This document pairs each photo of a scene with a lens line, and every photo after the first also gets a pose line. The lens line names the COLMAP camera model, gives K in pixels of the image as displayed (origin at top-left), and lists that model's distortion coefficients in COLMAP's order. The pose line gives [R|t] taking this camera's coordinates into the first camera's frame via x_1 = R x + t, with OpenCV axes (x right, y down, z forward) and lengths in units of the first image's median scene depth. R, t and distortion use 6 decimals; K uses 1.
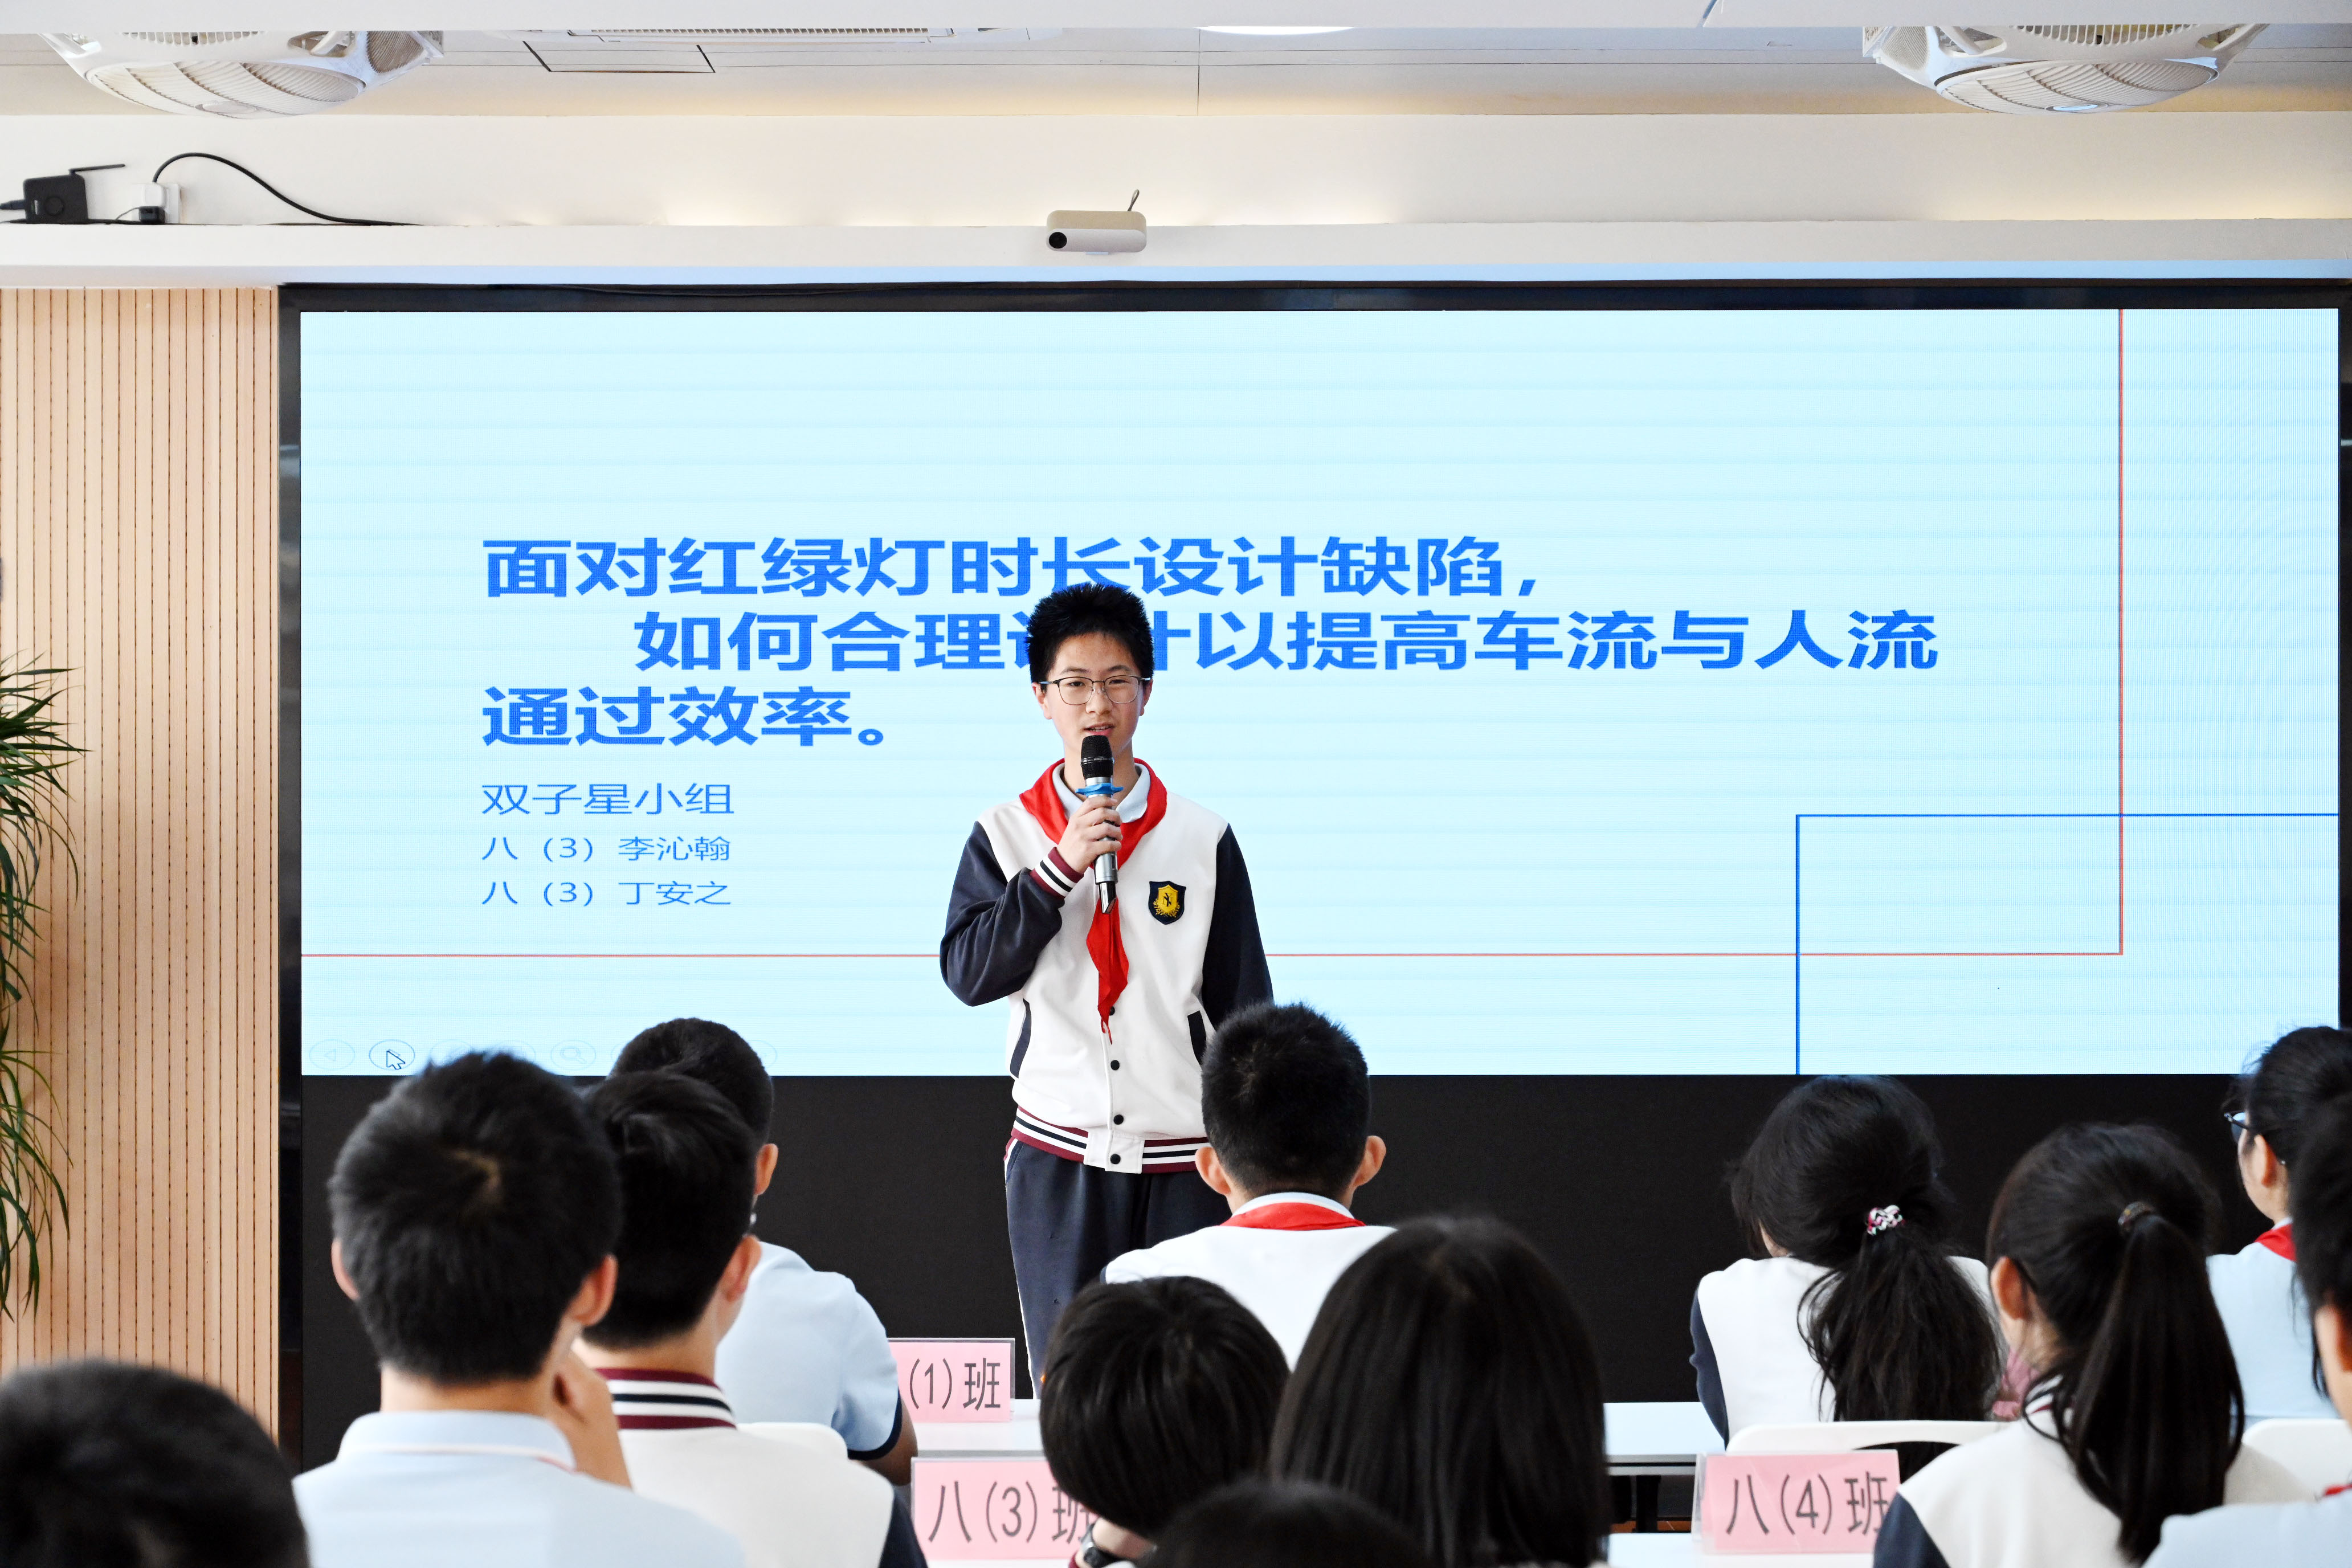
lens RADIAL K [[4670.6, 0, 1141.2], [0, 4670.6, 803.2], [0, 0, 1]] dist [0.004890, 0.061665]
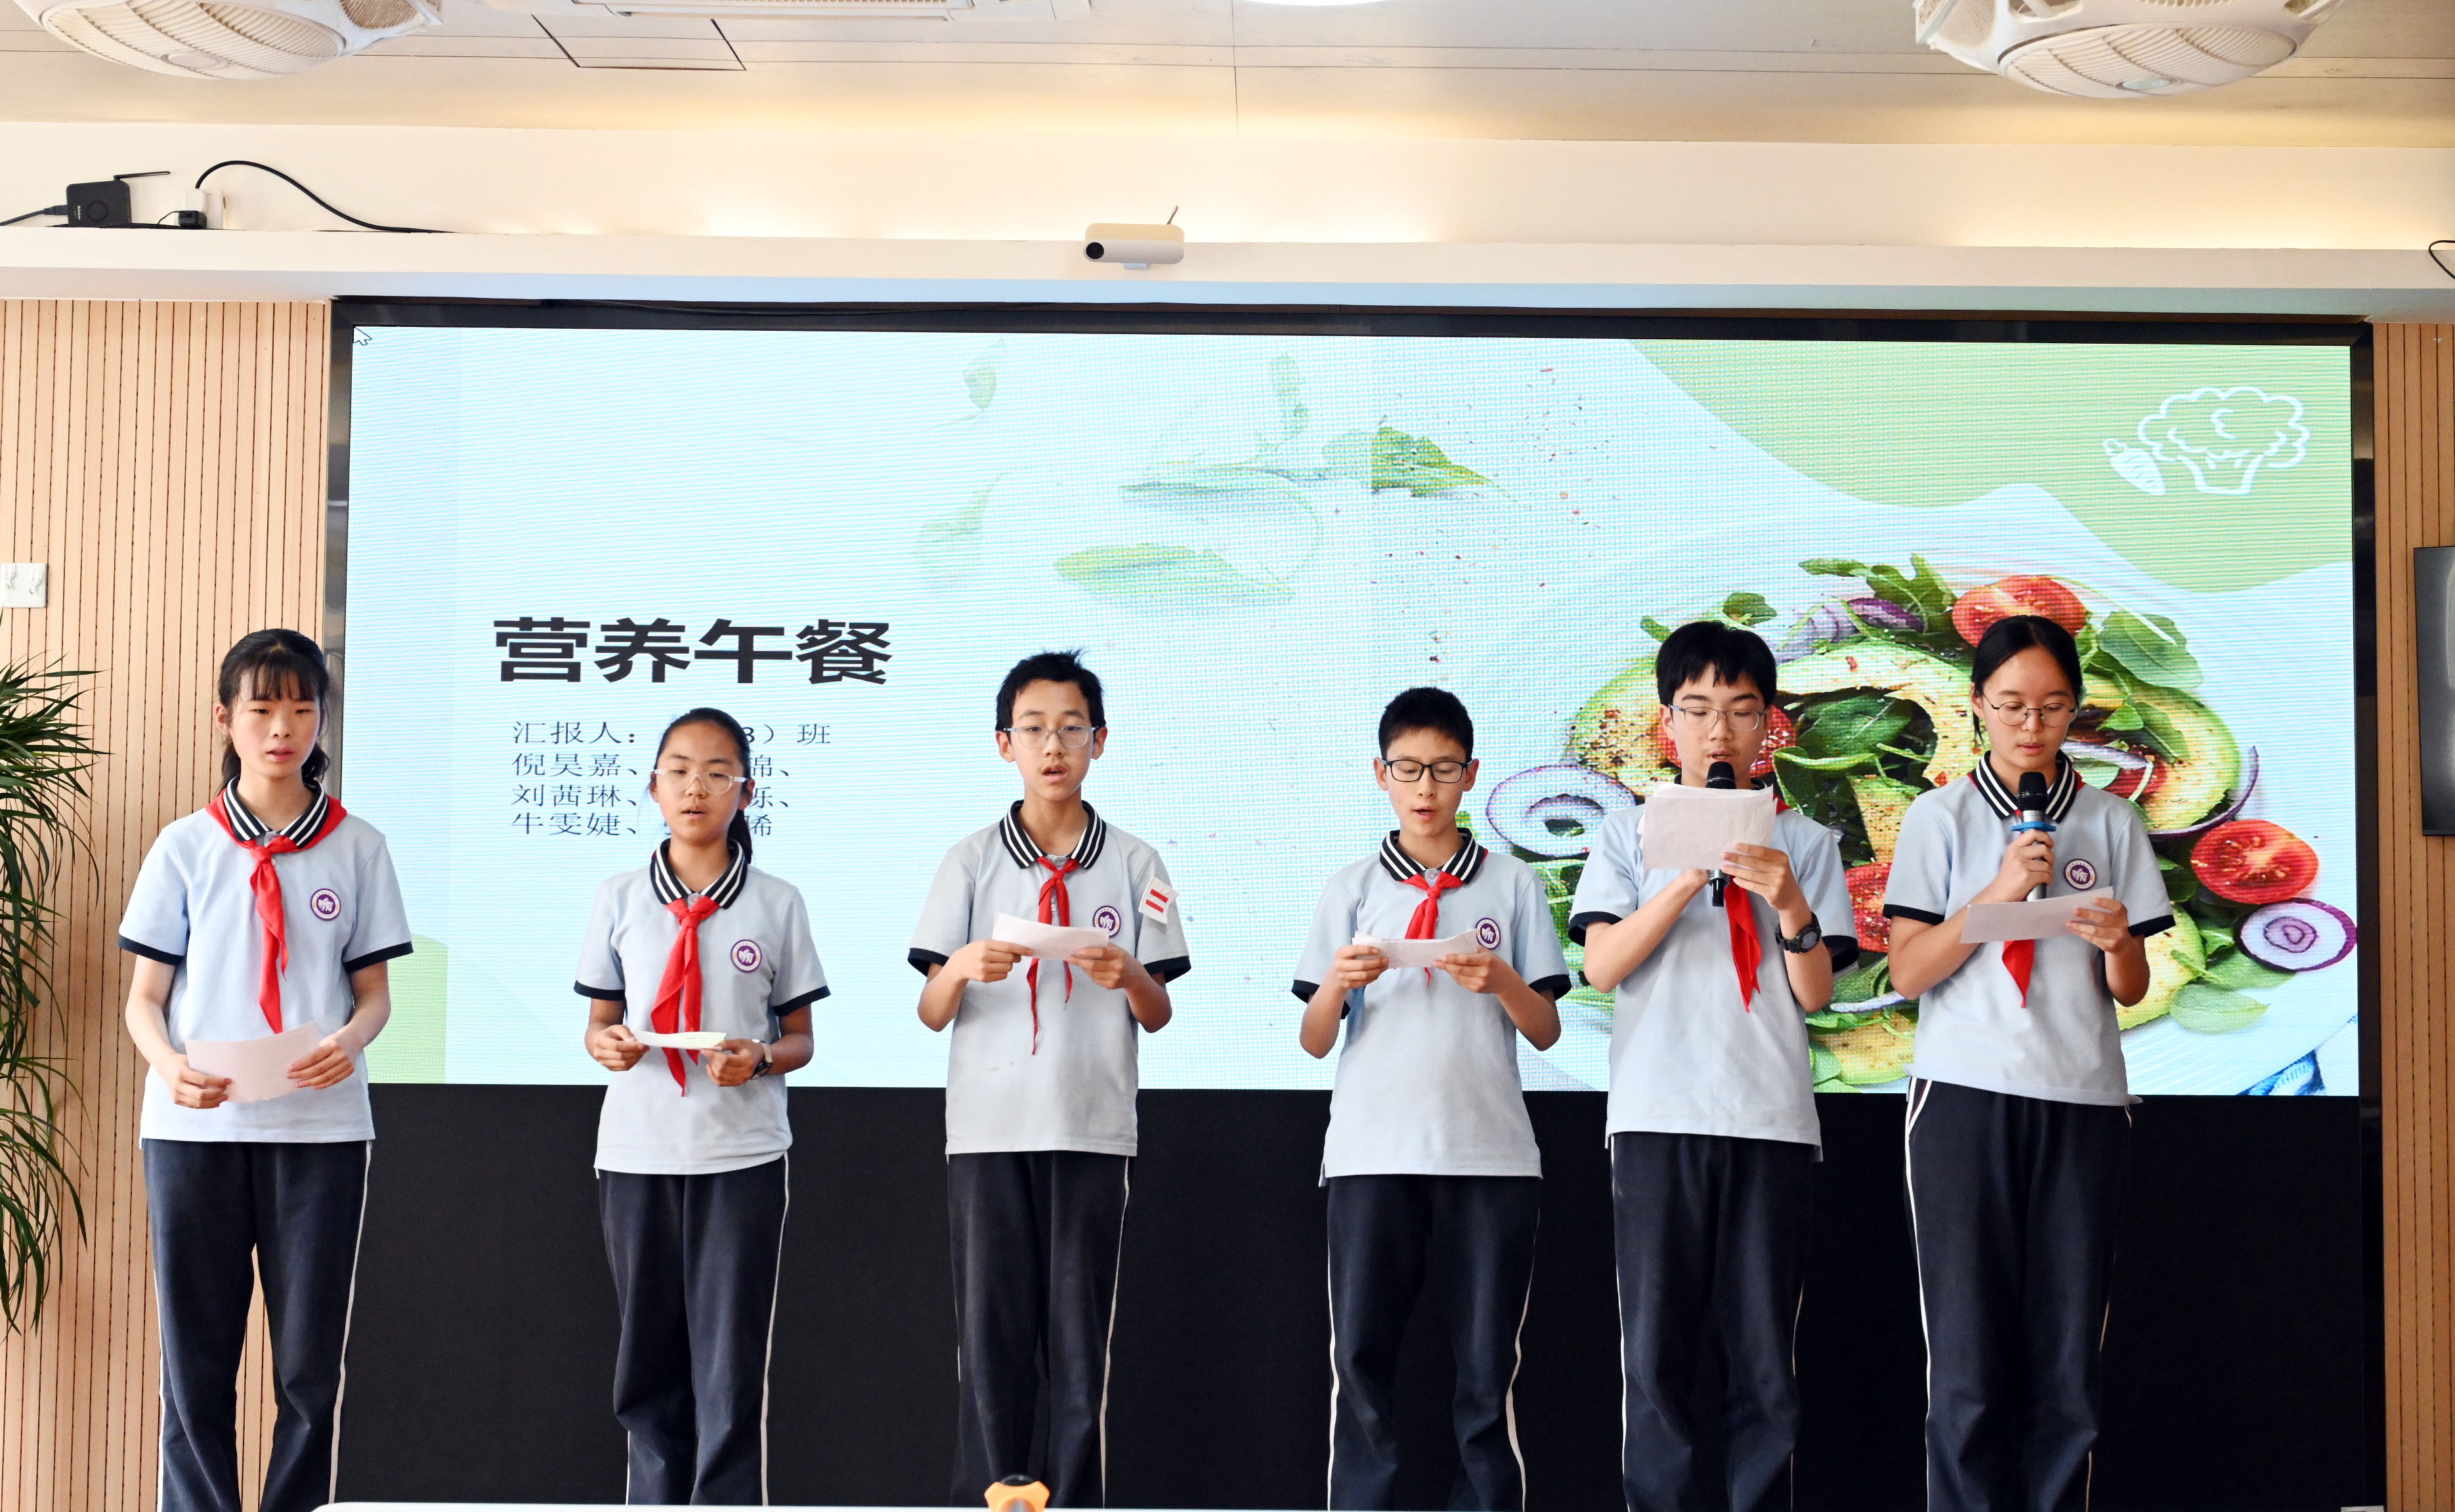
lens RADIAL K [[3501.2, 0, 1318.9], [0, 3501.2, 637.7], [0, 0, 1]] dist [-0.006193, 0.024029]
pose [[0.999710, 0.009951, 0.021946, 0.014216], [-0.008578, 0.998051, -0.061803, 0.007888], [-0.022518, 0.061597, 0.997847, 0.252871]]
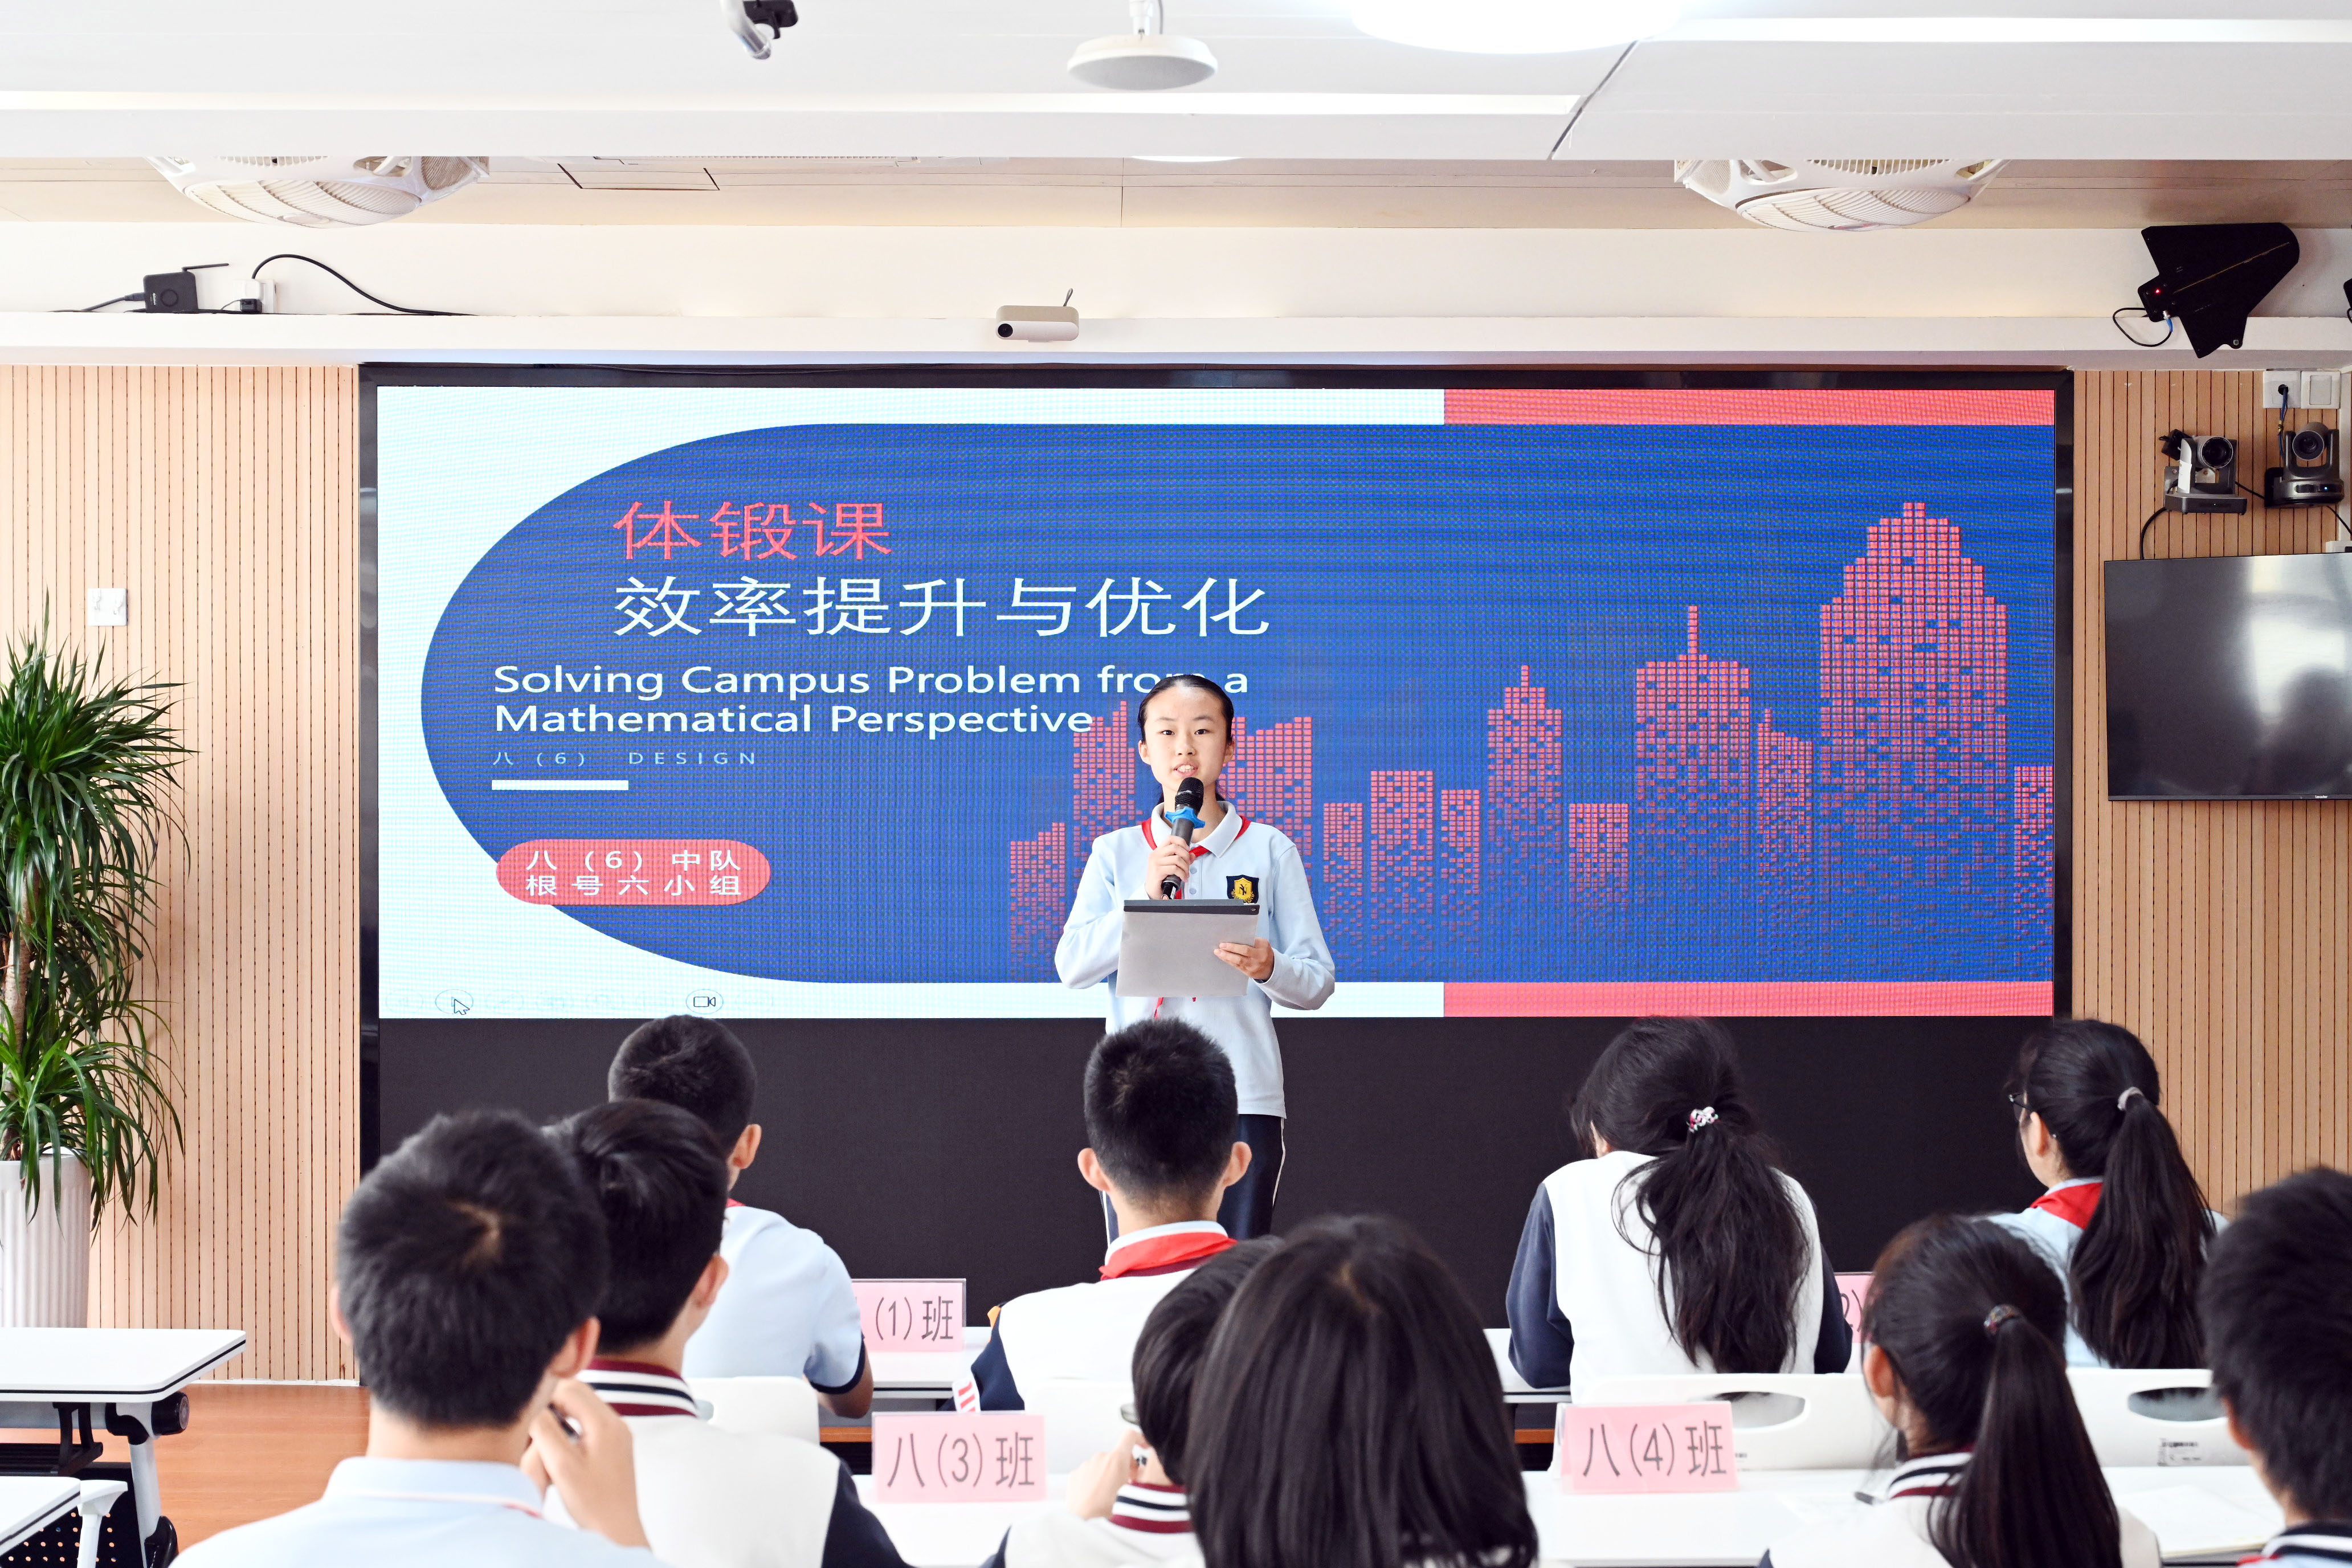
lens RADIAL K [[3614.6, 0, 1171.2], [0, 3614.6, 786.8], [0, 0, 1]] dist [0.015890, -0.038977]
pose [[0.999634, 0.000835, 0.027026, -0.000108], [-0.001108, 0.999949, 0.010082, -0.011895], [-0.027016, -0.010109, 0.999584, 0.062241]]
